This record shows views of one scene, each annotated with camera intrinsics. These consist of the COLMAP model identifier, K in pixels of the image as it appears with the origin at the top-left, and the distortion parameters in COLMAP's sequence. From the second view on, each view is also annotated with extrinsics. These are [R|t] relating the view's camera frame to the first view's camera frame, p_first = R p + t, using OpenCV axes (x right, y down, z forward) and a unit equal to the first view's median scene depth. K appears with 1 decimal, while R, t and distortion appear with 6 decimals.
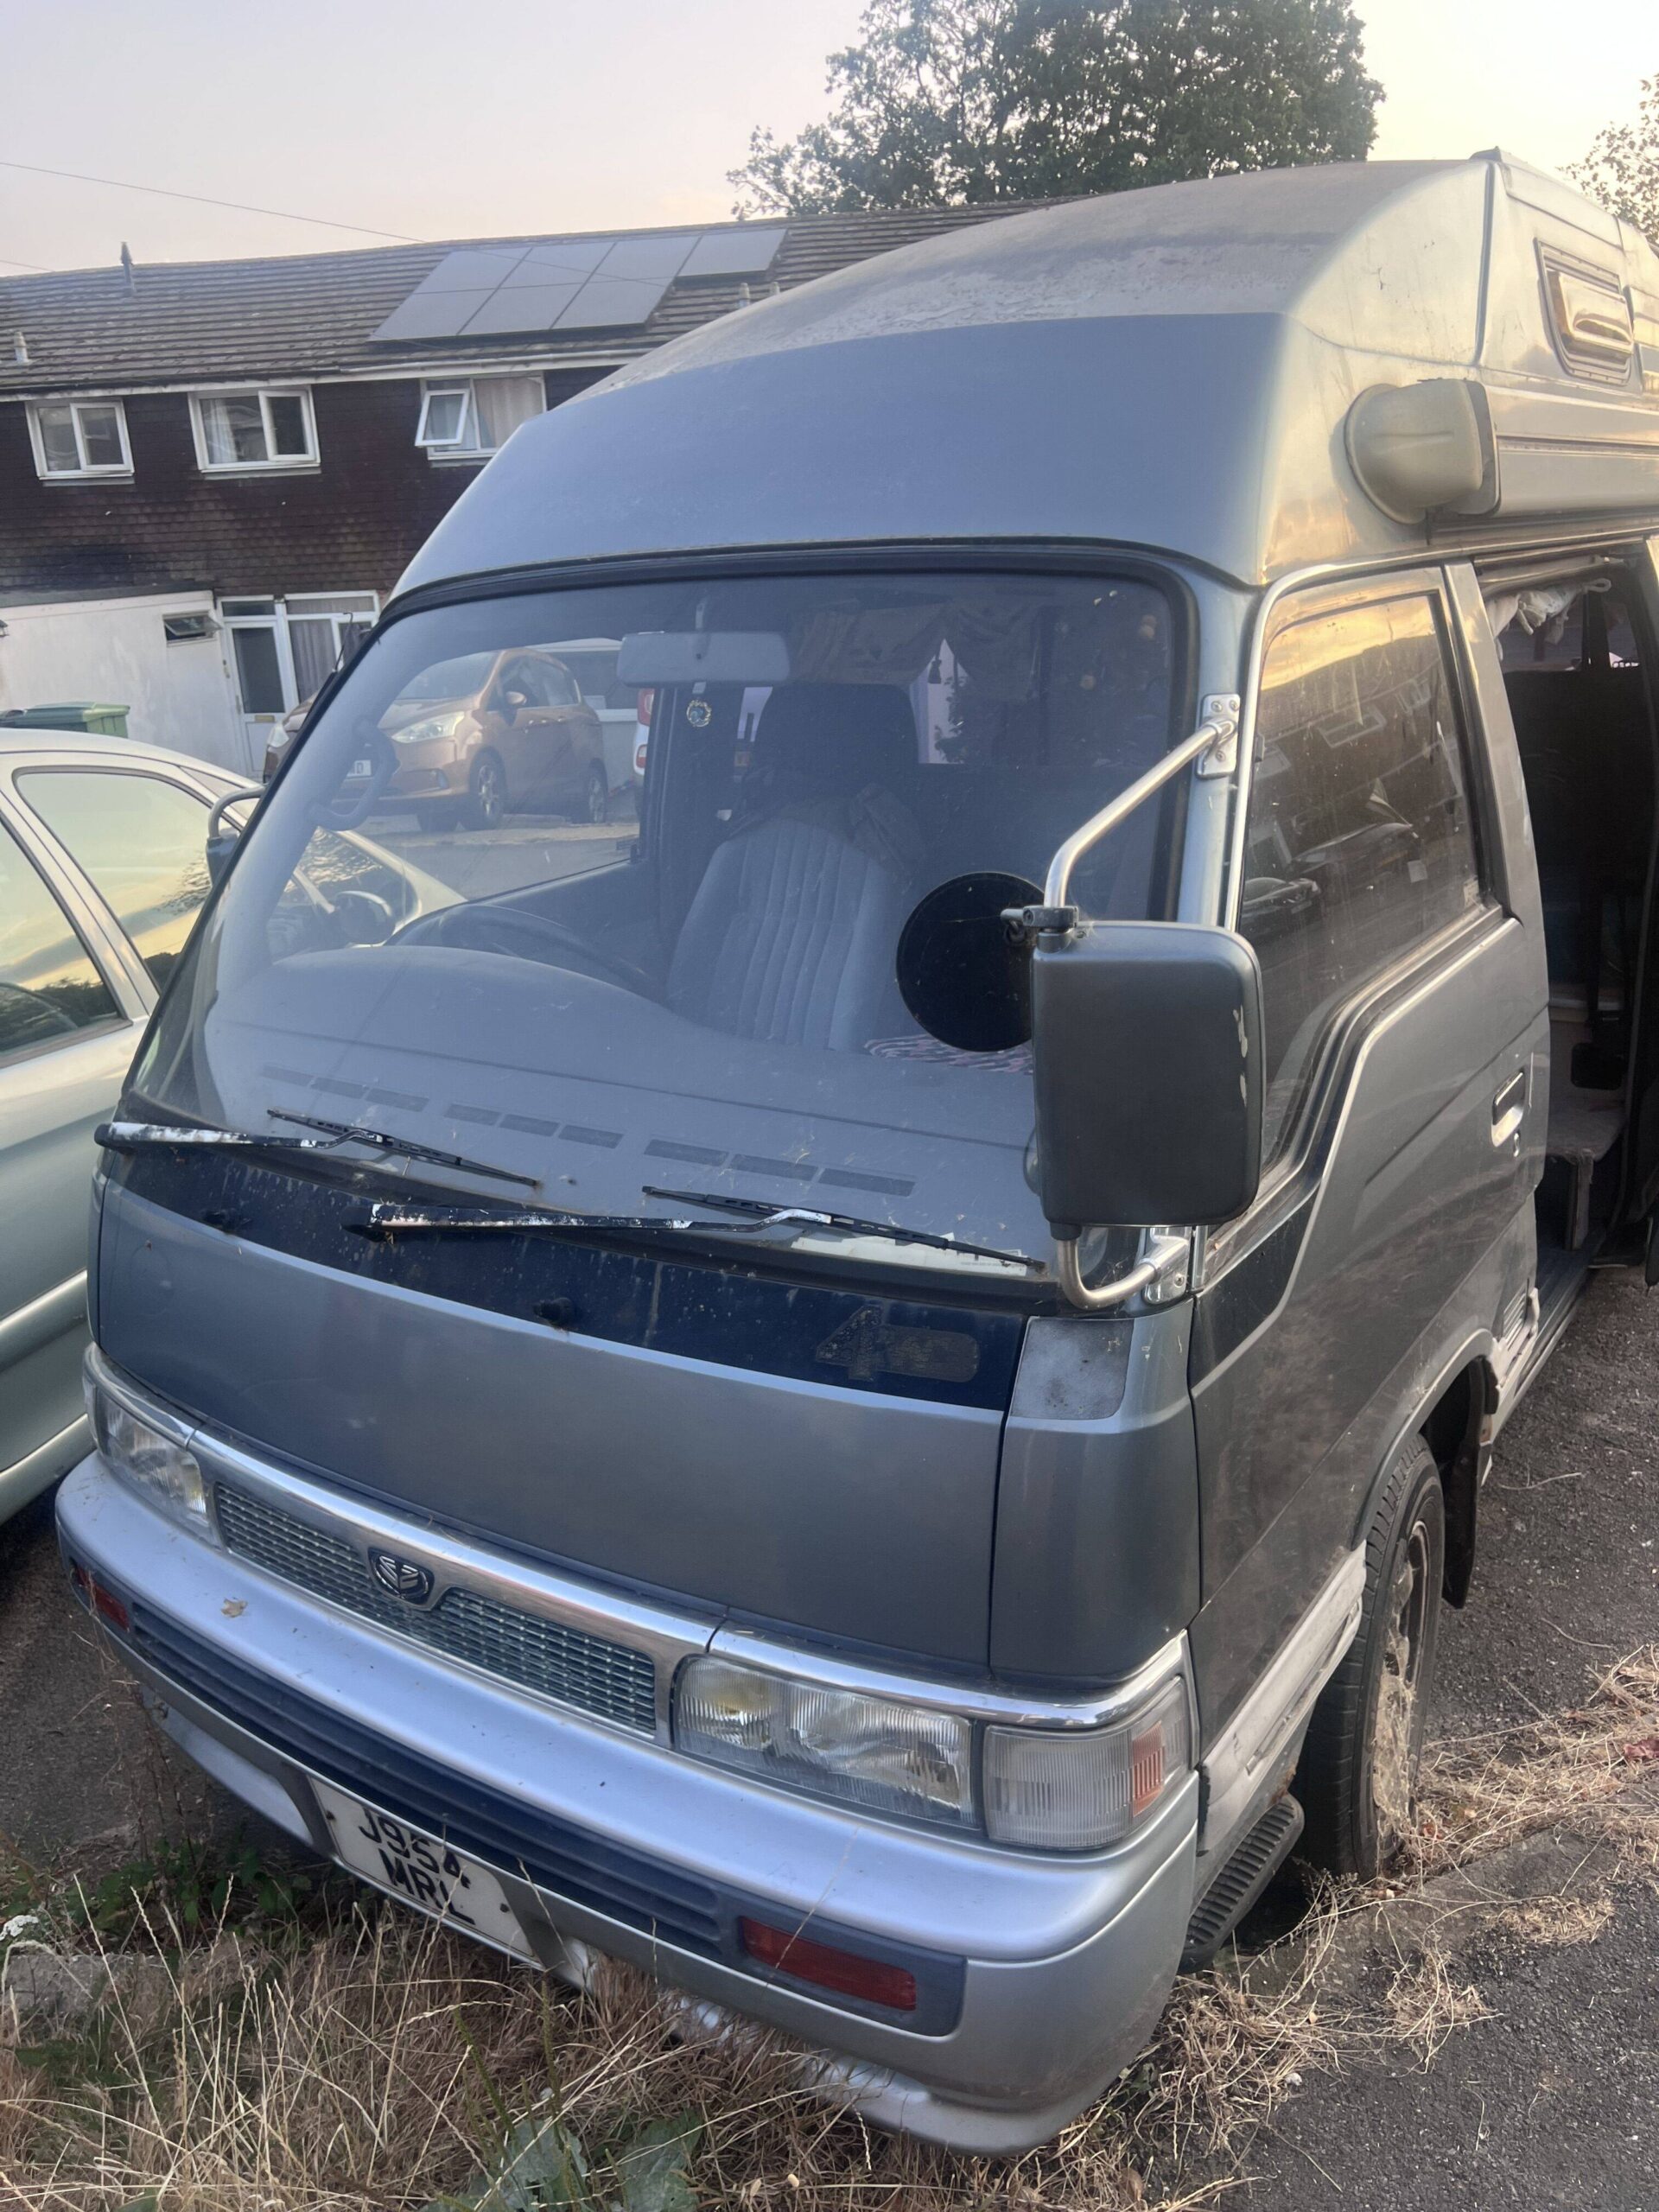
lens RADIAL K [[1674.5, 0, 829.1], [0, 1674.5, 1118.1], [0, 0, 1]] dist [0.044033, -0.050136]
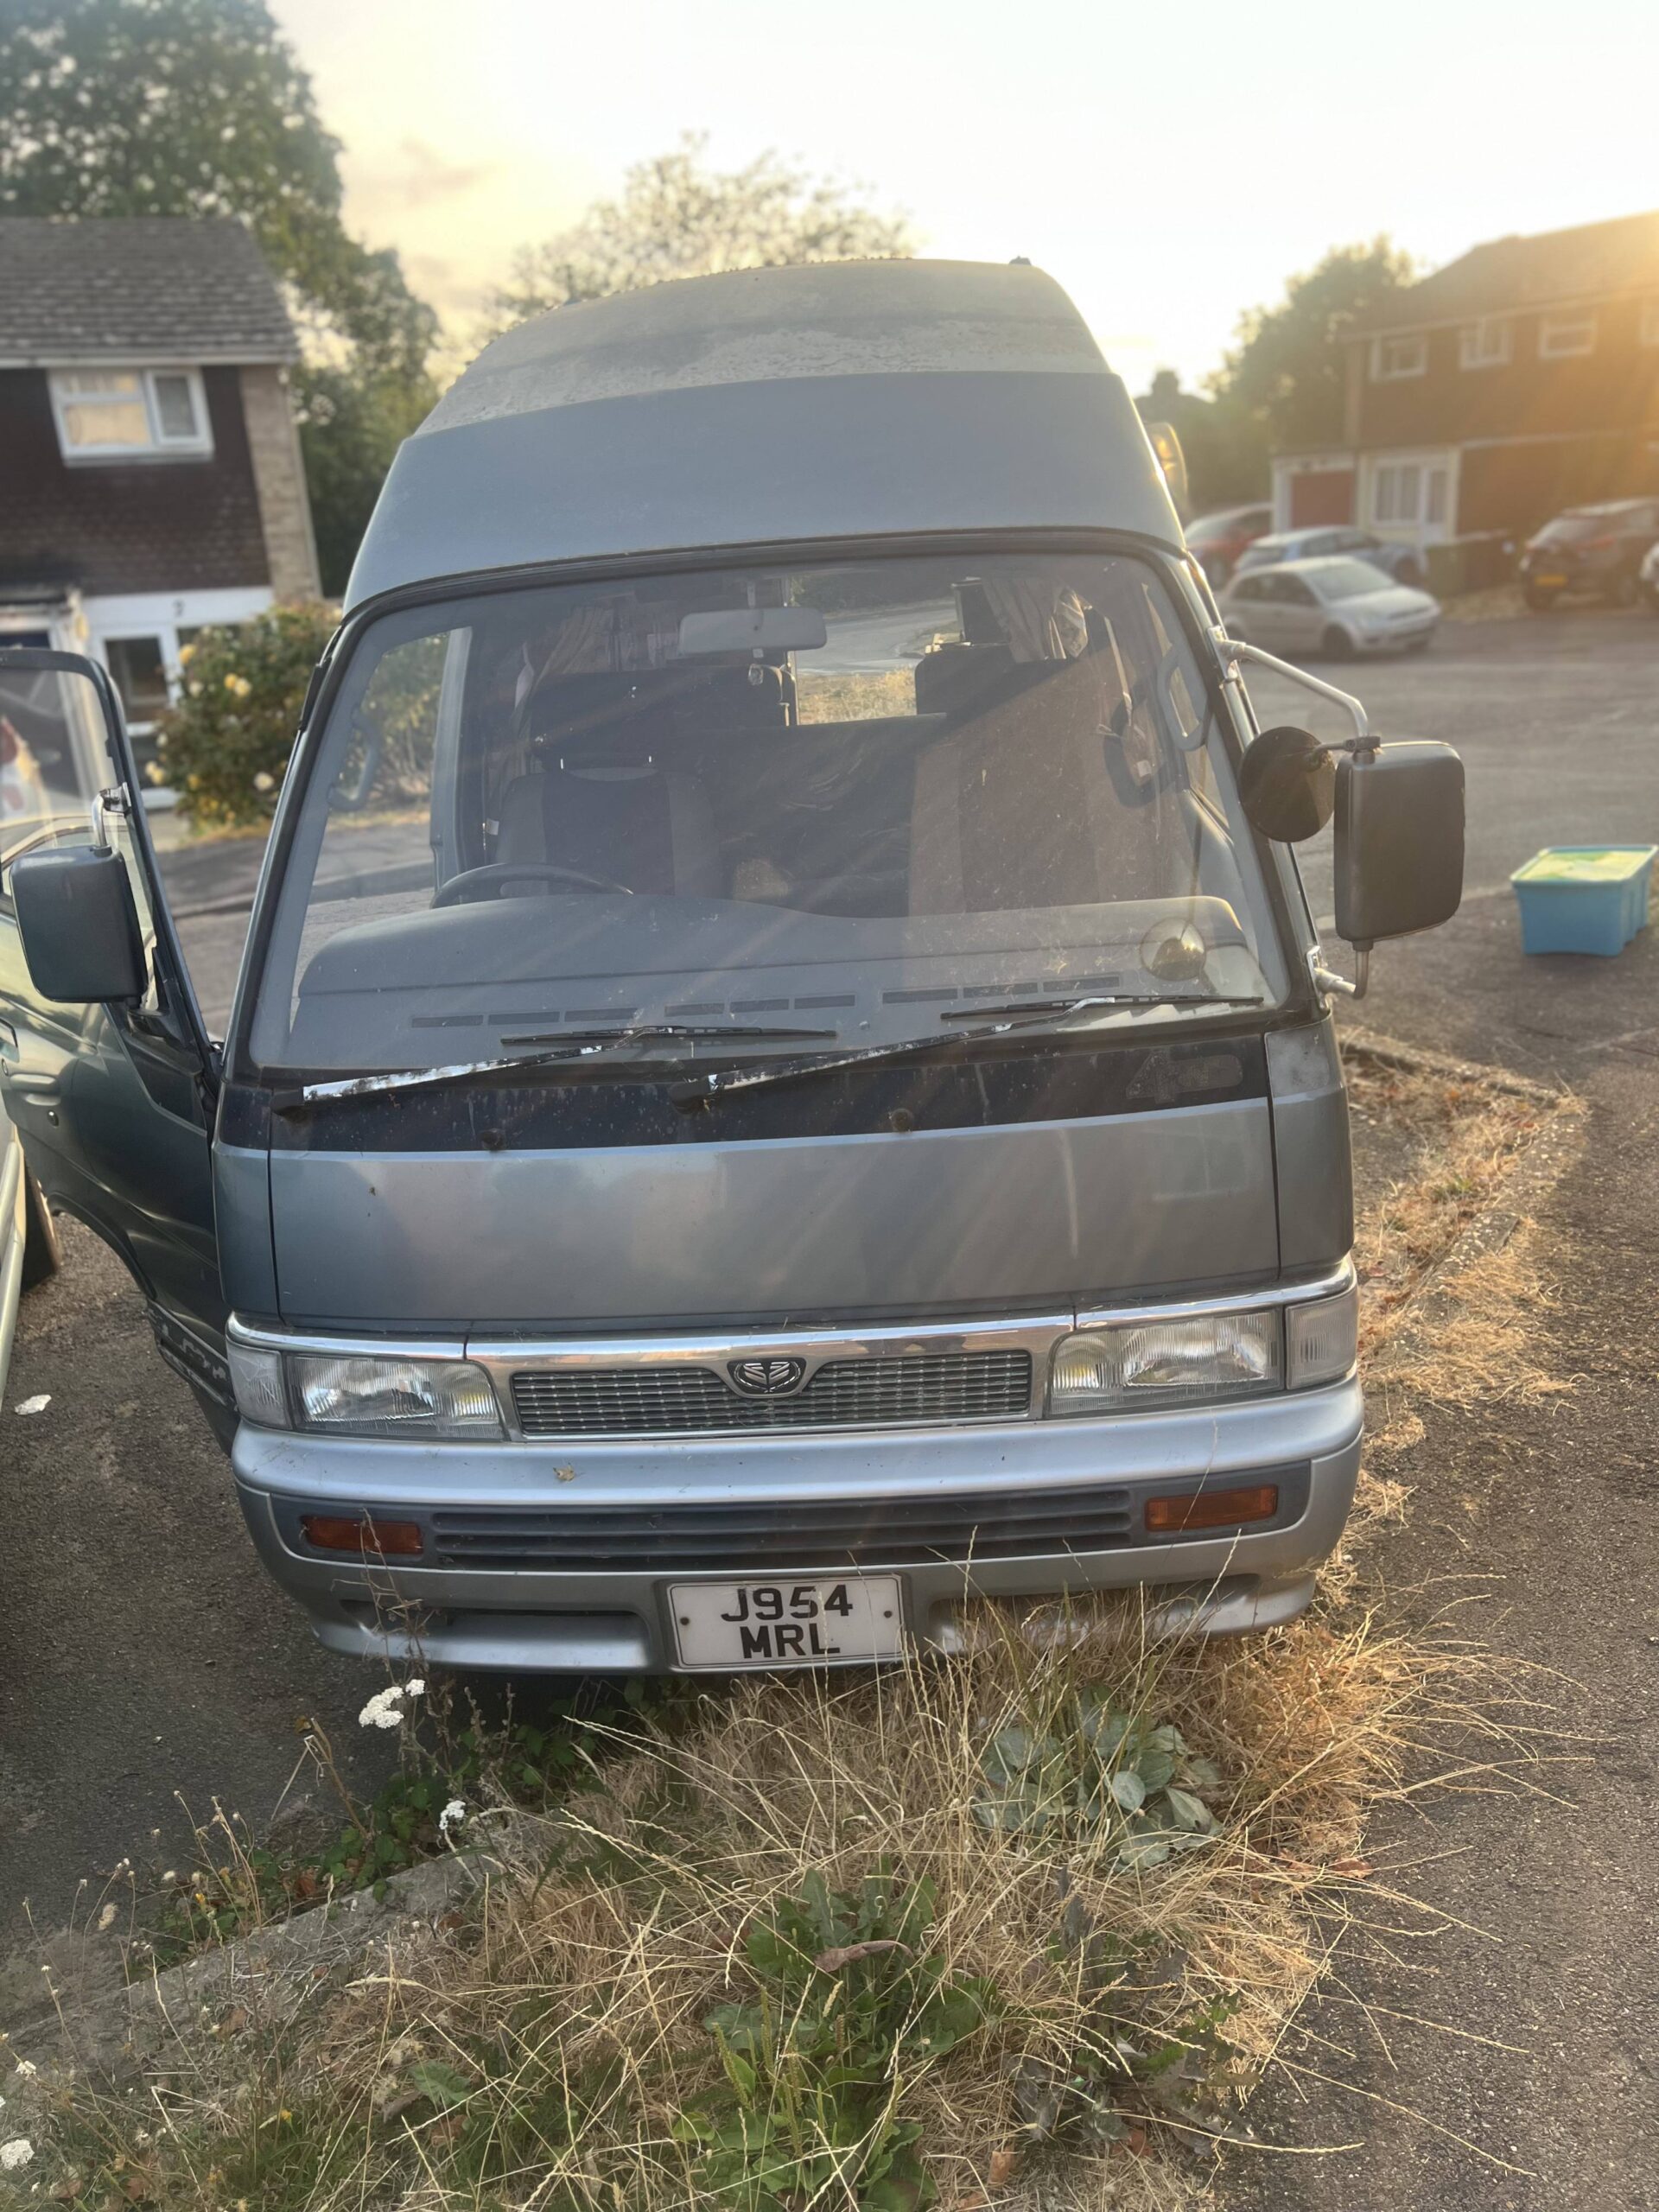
lens RADIAL K [[1674.5, 0, 829.1], [0, 1674.5, 1118.1], [0, 0, 1]] dist [0.044033, -0.050136]
pose [[0.855829, -0.176650, 0.486160, -0.794424], [0.186809, 0.981998, 0.027962, 0.063973], [-0.482348, 0.066889, 0.873422, -0.100397]]
